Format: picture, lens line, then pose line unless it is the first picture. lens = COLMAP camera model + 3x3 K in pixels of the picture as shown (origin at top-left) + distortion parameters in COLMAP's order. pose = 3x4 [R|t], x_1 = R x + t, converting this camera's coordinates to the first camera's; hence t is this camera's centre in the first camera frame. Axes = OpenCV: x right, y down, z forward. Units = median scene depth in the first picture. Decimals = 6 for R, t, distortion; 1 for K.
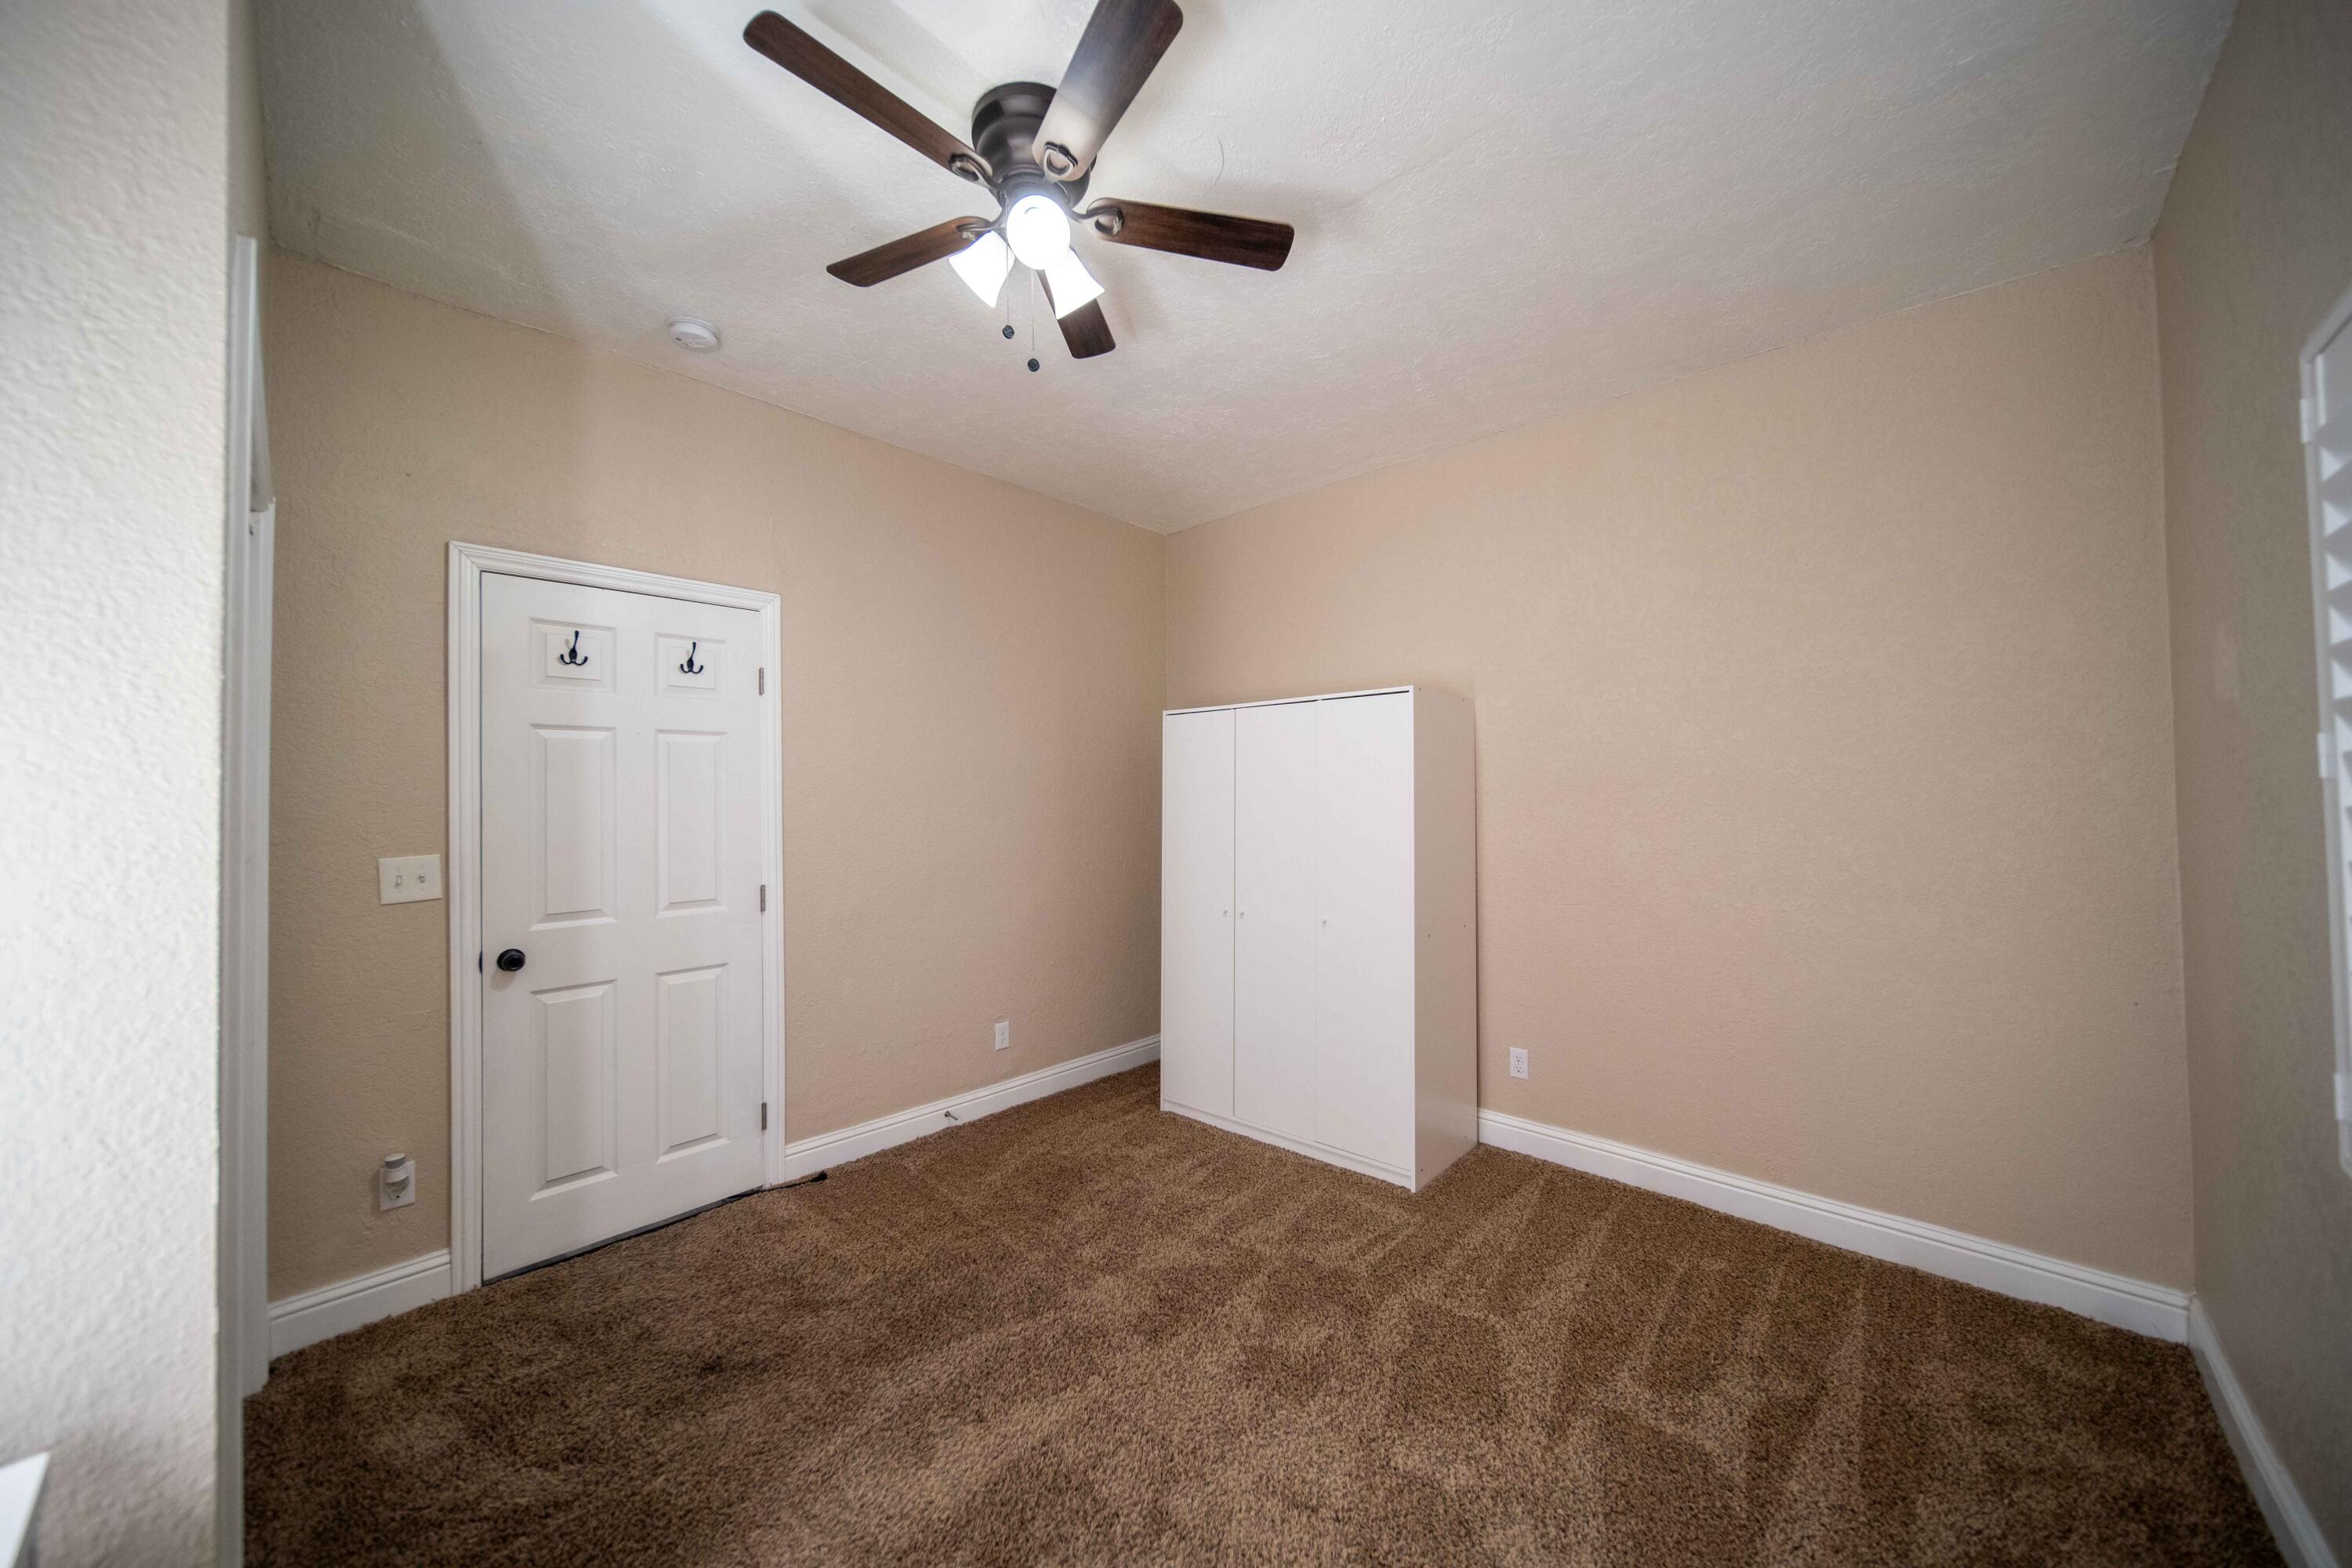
lens RADIAL K [[838.1, 0, 1159.1], [0, 838.1, 781.4], [0, 0, 1]] dist [-0.001064, -0.000292]
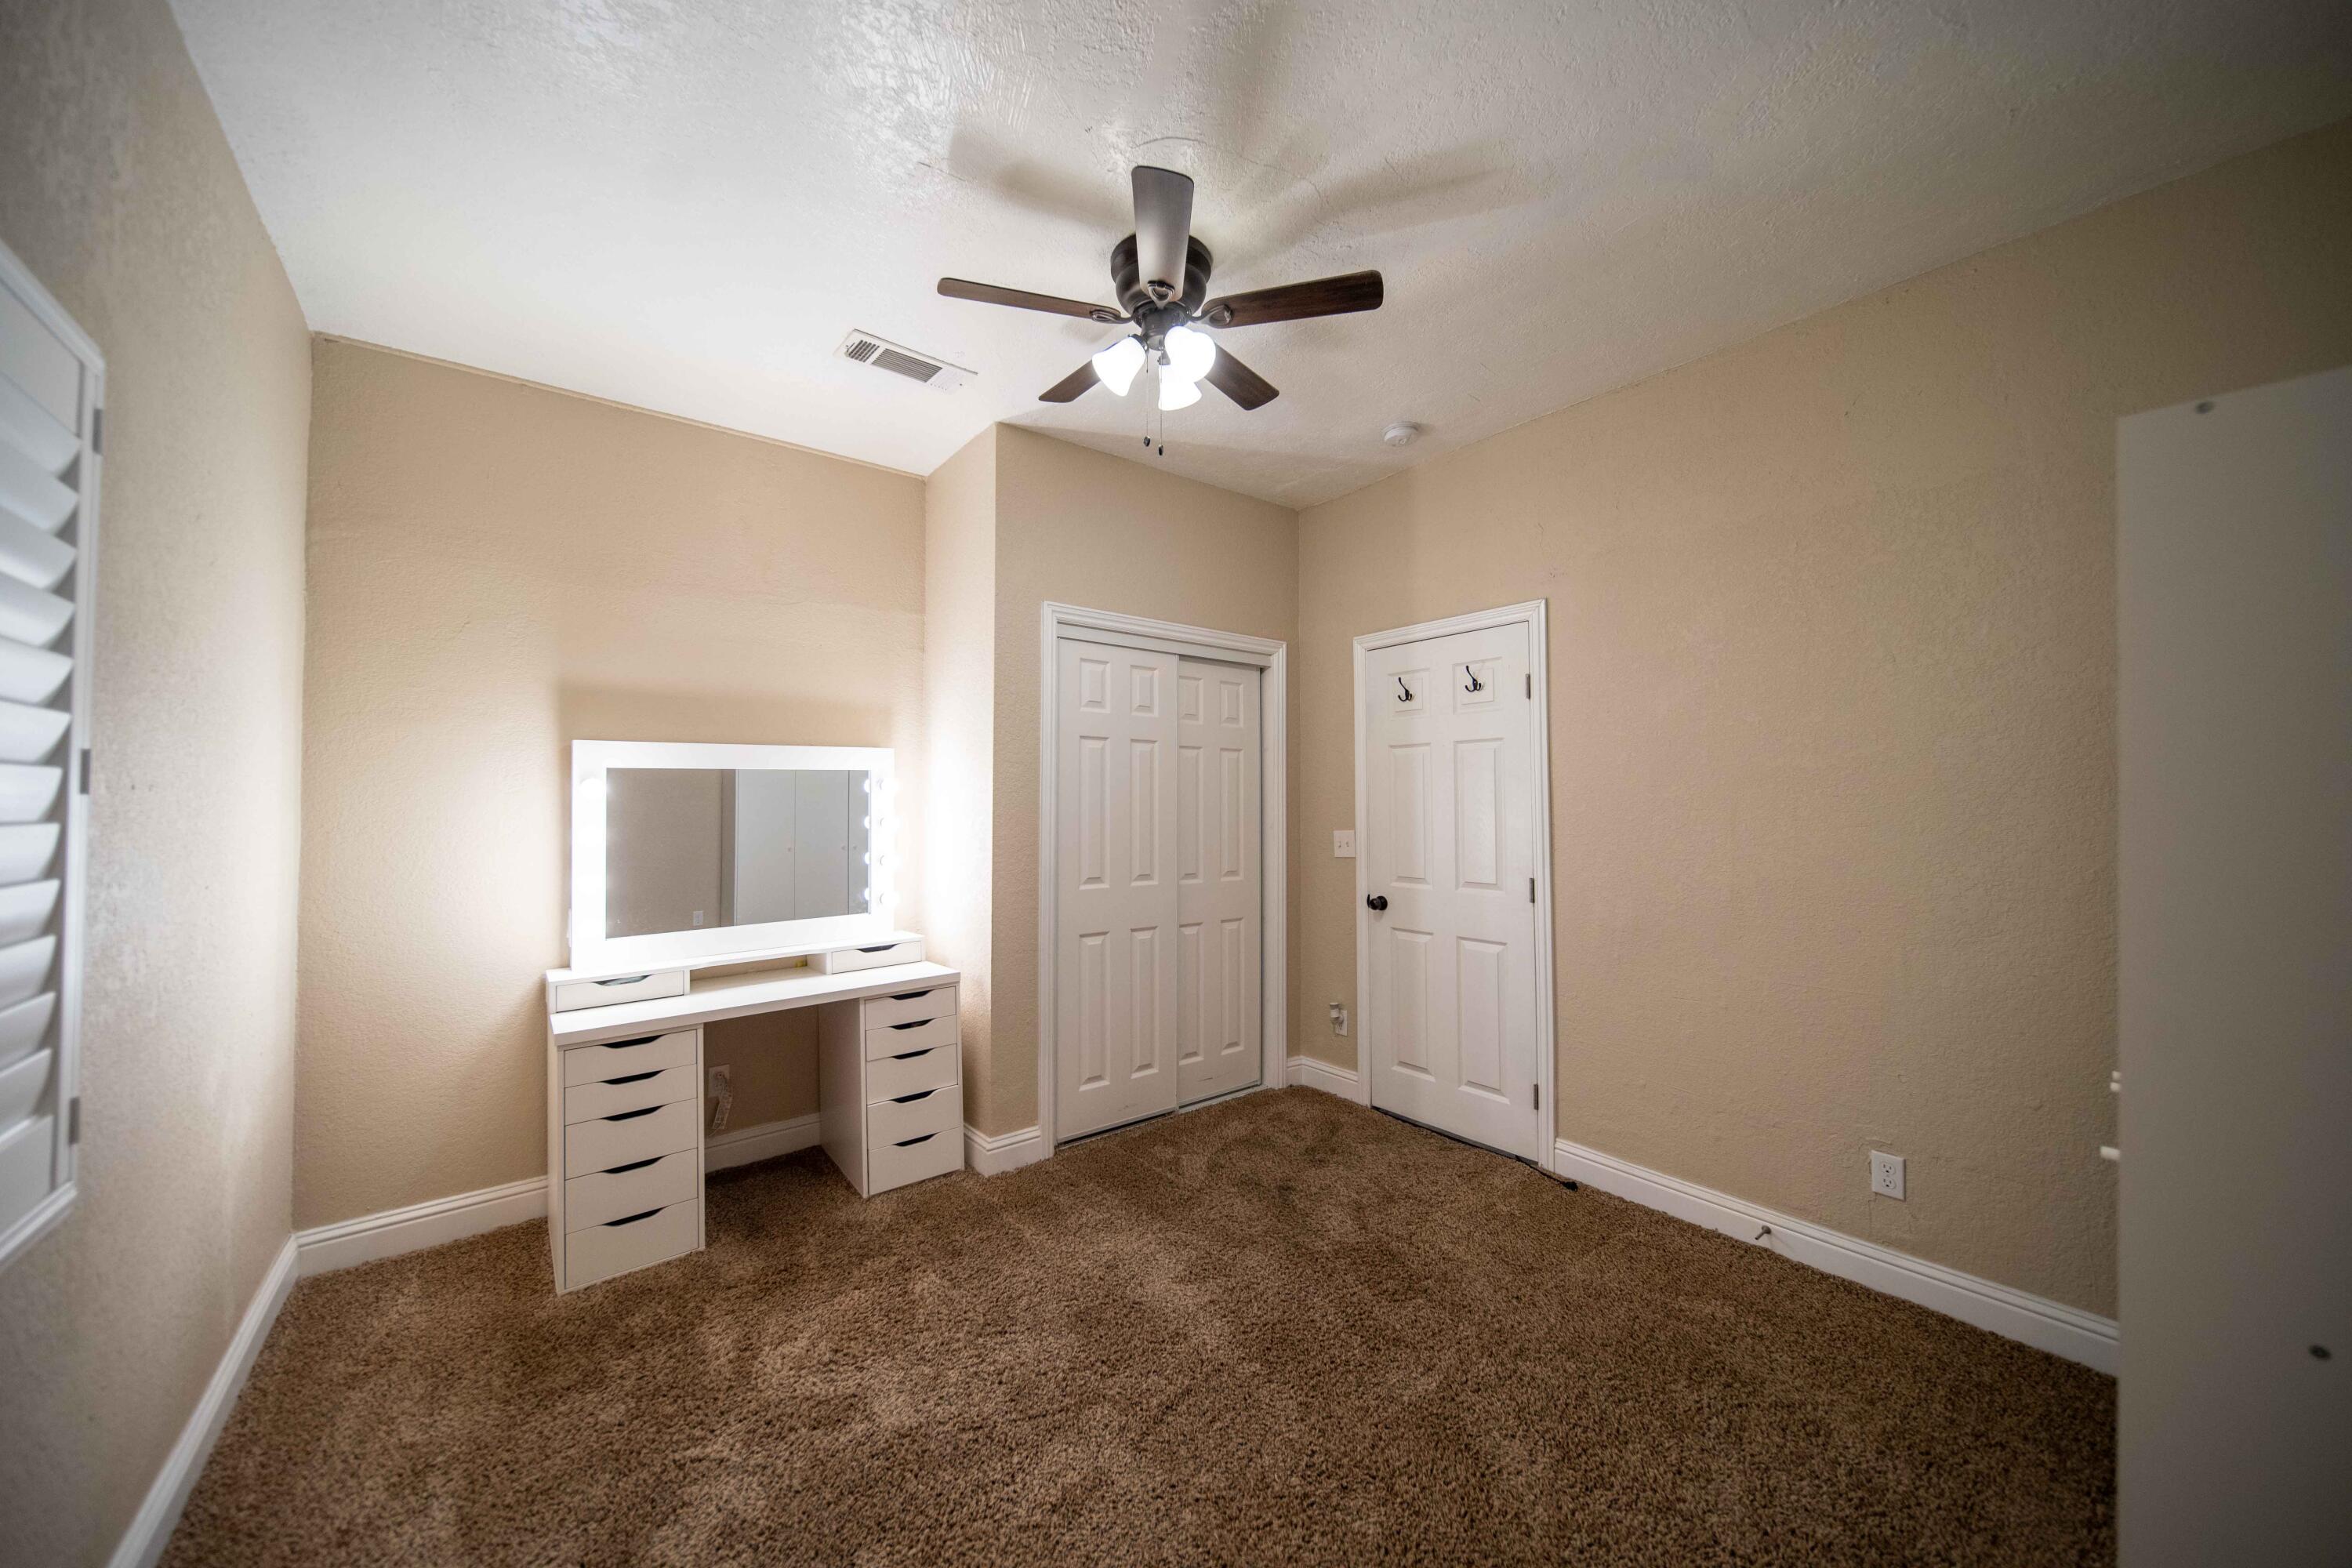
lens RADIAL K [[822.0, 0, 1169.9], [0, 822.0, 775.7], [0, 0, 1]] dist [-0.001131, -0.000171]
pose [[-0.140697, -0.015983, -0.989924, 0.694666], [0.025209, 0.999488, -0.019720, 0.002688], [0.989732, -0.027729, -0.140222, 0.771651]]
